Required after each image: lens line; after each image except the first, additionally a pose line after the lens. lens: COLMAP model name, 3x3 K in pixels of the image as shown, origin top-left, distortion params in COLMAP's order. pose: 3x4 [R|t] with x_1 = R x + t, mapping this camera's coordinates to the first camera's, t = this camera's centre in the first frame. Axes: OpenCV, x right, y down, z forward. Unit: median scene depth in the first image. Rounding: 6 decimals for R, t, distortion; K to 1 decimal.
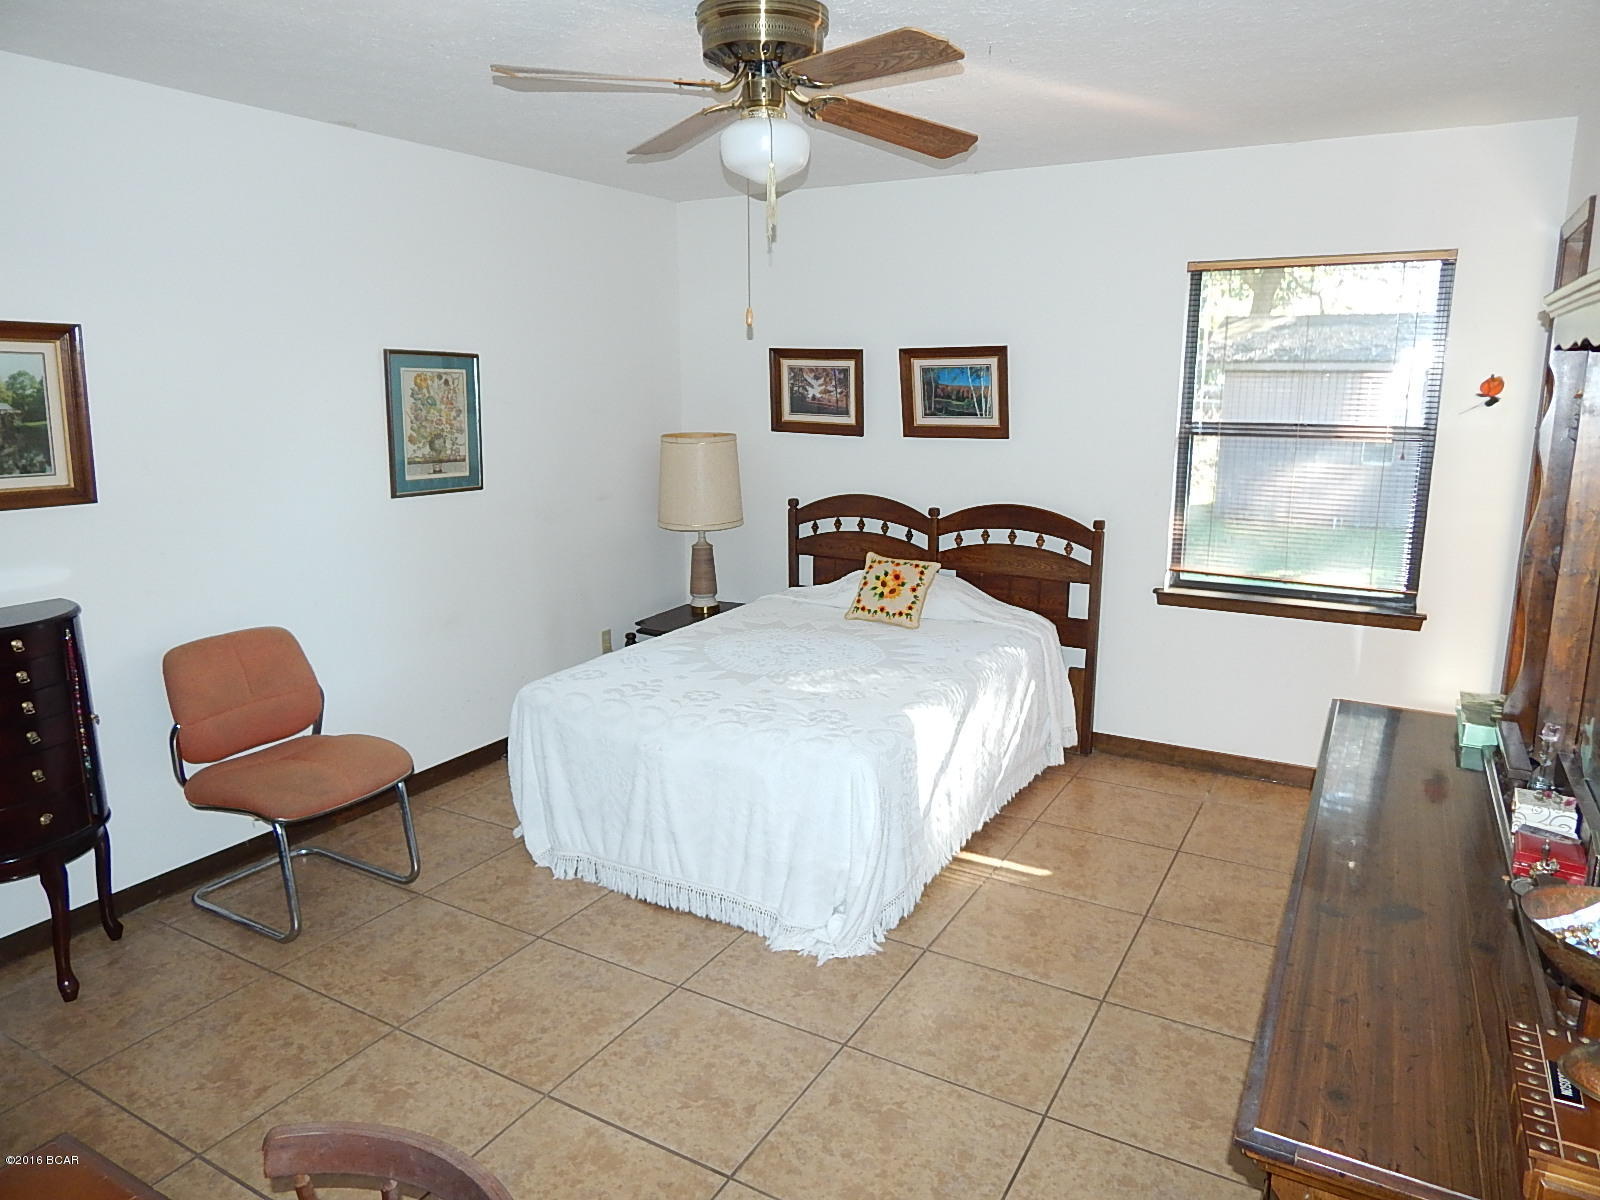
lens RADIAL K [[1061.9, 0, 800.0], [0, 1061.9, 600.0], [0, 0, 1]] dist [0.006095, -0.022011]
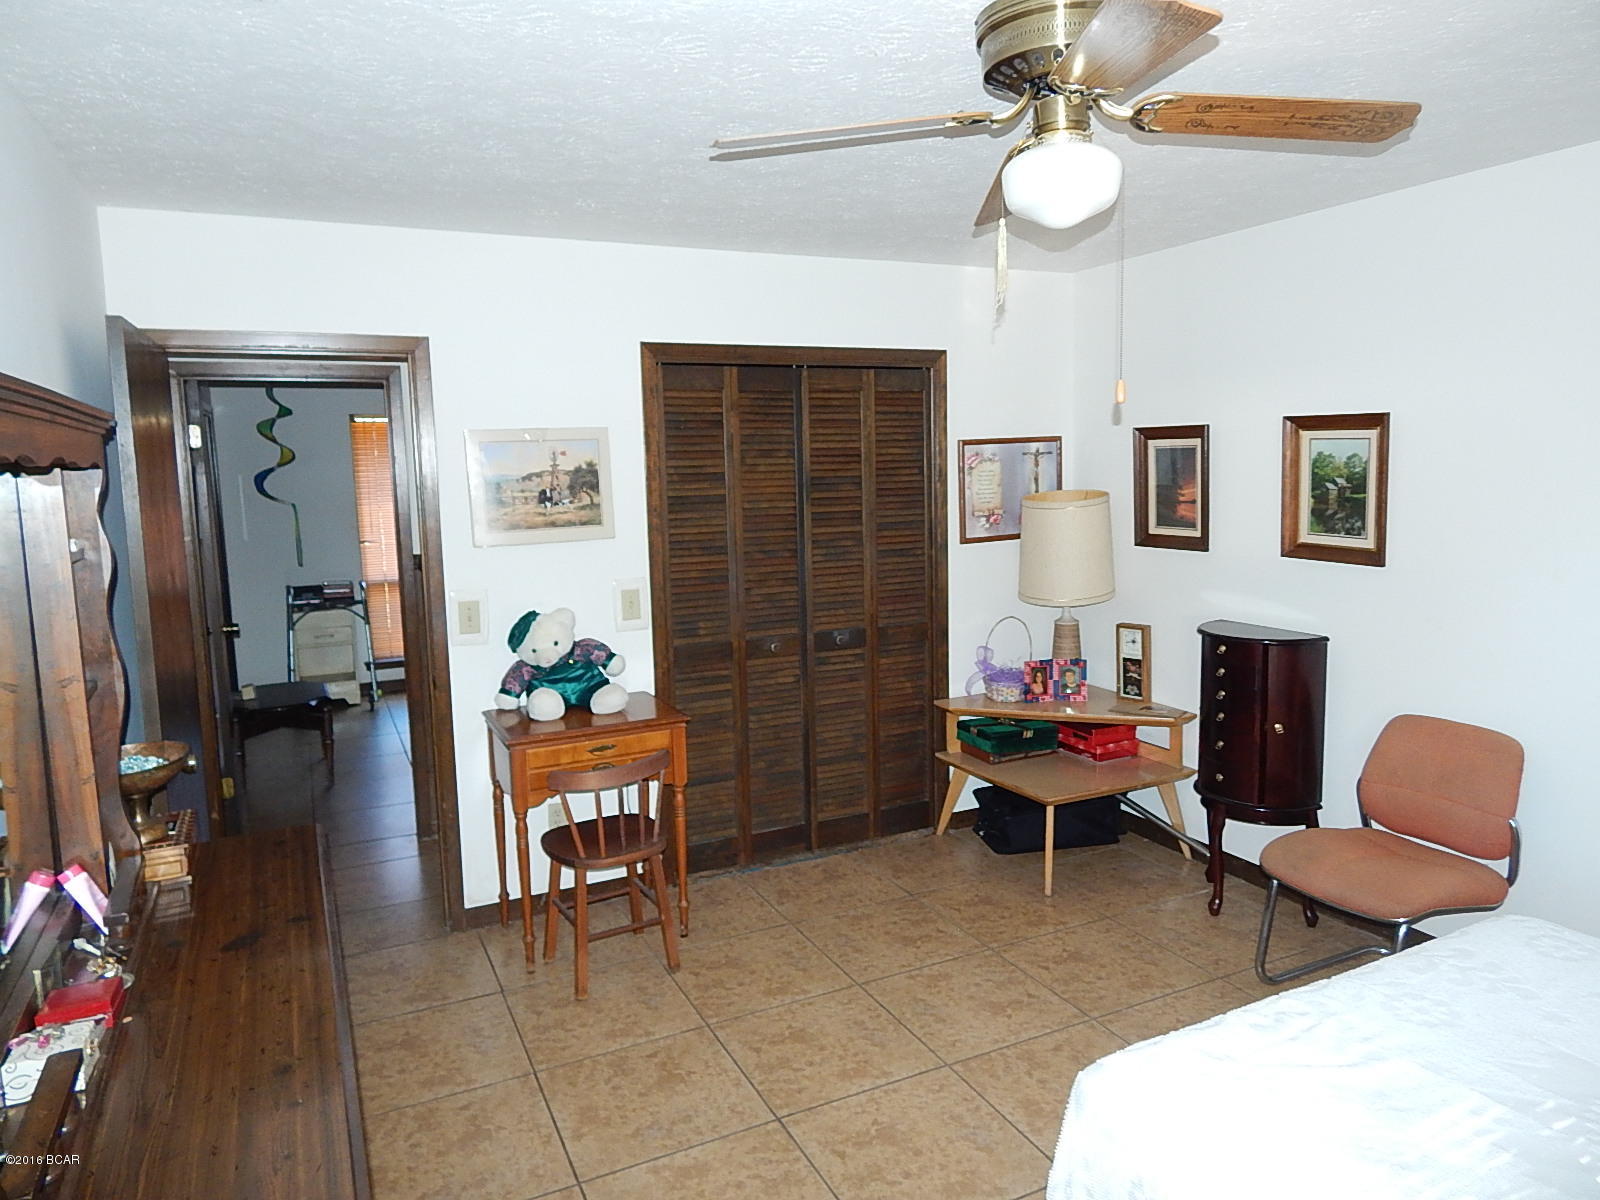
lens RADIAL K [[1061.9, 0, 800.0], [0, 1061.9, 600.0], [0, 0, 1]] dist [0.006095, -0.022011]
pose [[-0.560406, 0.120564, -0.819396, 0.663976], [-0.152328, 0.957466, 0.245060, -0.256581], [0.814089, 0.262150, -0.518204, 1.155941]]
